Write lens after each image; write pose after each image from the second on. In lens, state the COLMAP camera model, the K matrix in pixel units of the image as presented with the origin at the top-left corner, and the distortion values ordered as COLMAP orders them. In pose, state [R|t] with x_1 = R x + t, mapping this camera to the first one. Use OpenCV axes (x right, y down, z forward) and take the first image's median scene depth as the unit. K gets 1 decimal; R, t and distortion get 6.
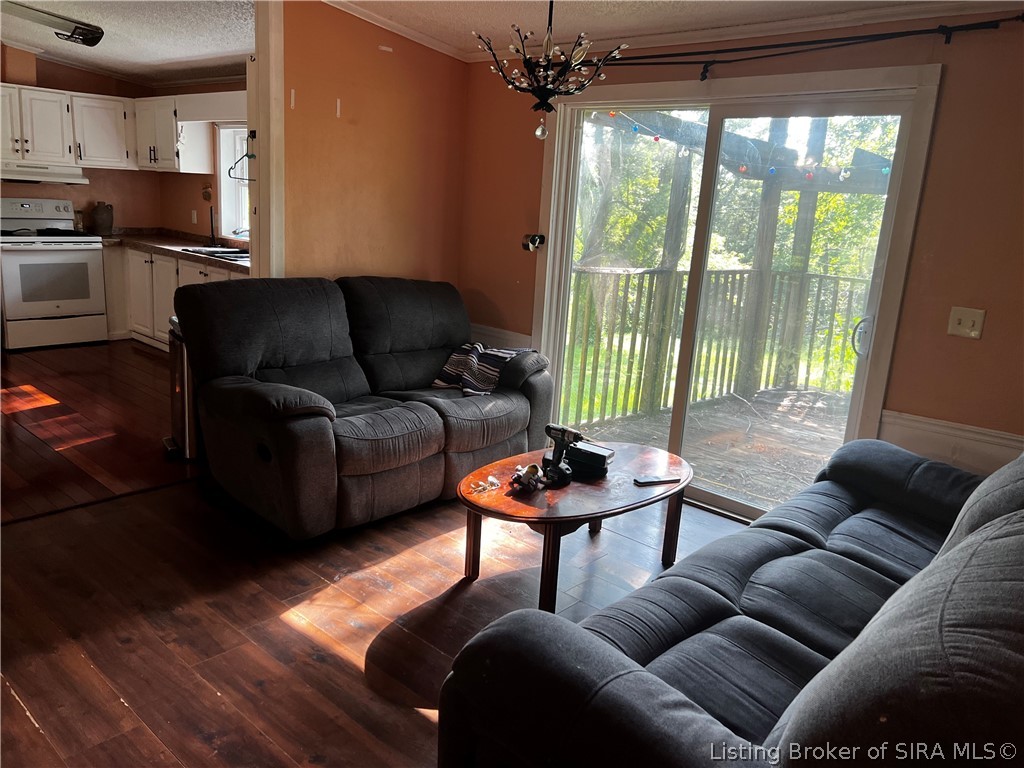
lens RADIAL K [[769.9, 0, 513.0], [0, 769.9, 377.9], [0, 0, 1]] dist [-0.005905, -0.022530]
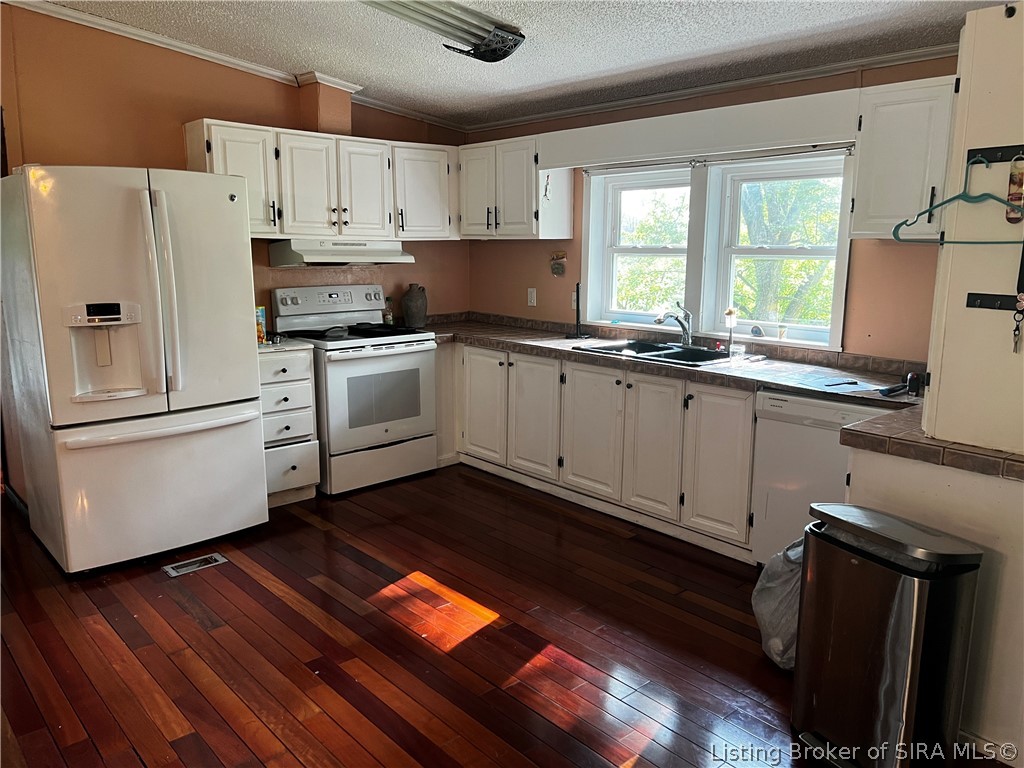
lens RADIAL K [[769.9, 0, 515.8], [0, 769.9, 393.9], [0, 0, 1]] dist [-0.005905, -0.022530]
pose [[0.989413, -0.039561, -0.139633, -0.360580], [0.033608, 0.998433, -0.044737, -0.089352], [0.141184, 0.039570, 0.989192, 0.280686]]
